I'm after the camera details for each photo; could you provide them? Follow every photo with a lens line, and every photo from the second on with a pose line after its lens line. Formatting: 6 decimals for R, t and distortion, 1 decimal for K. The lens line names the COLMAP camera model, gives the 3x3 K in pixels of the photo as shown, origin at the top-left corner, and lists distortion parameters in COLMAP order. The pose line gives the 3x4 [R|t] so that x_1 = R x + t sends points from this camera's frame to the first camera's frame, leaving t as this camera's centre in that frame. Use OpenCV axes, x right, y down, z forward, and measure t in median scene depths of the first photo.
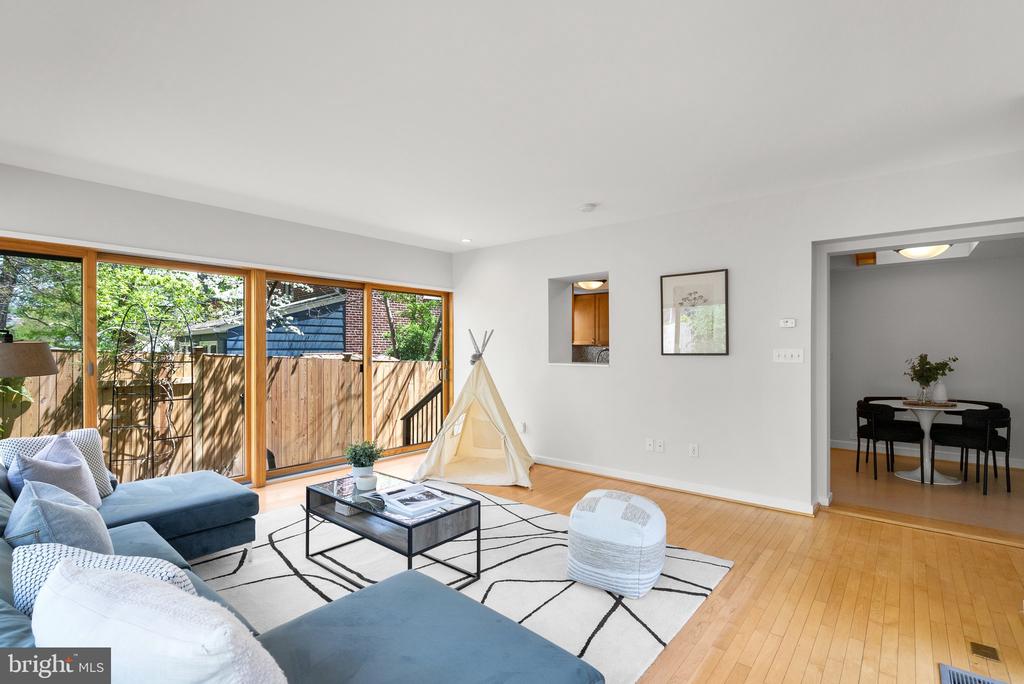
lens RADIAL K [[473.8, 0, 505.0], [0, 473.8, 349.2], [0, 0, 1]] dist [-0.003096, 0.002382]
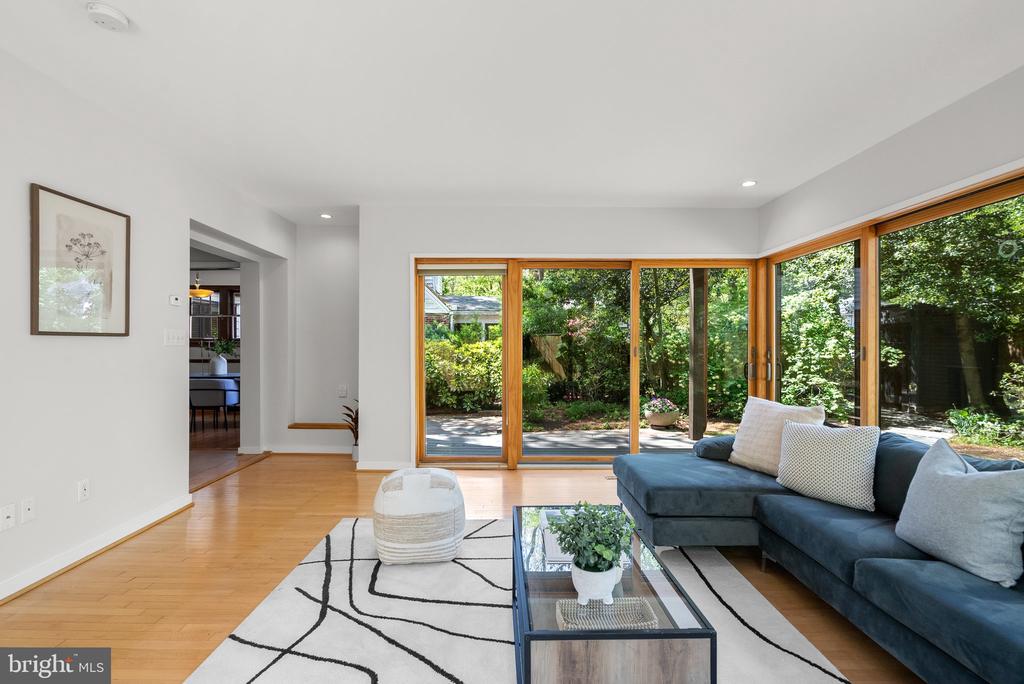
lens RADIAL K [[473.8, 0, 506.5], [0, 473.8, 345.0], [0, 0, 1]] dist [-0.003096, 0.002382]
pose [[-0.660157, 0.003815, 0.751118, -0.465950], [-0.003441, 0.999961, -0.008103, 0.030978], [-0.751120, -0.007934, -0.660118, 1.082149]]
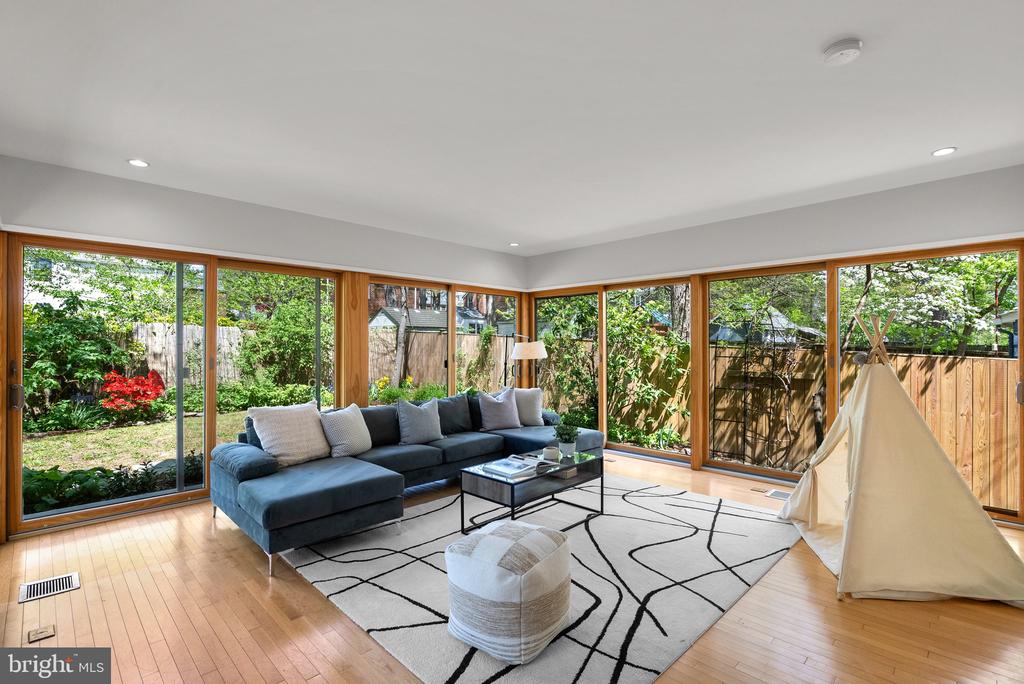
lens RADIAL K [[473.8, 0, 507.5], [0, 473.8, 345.7], [0, 0, 1]] dist [-0.003096, 0.002382]
pose [[-0.072218, -0.001060, -0.997388, 0.723514], [-0.000061, 0.999999, -0.001058, 0.000508], [0.997389, -0.000016, -0.072218, 0.739866]]
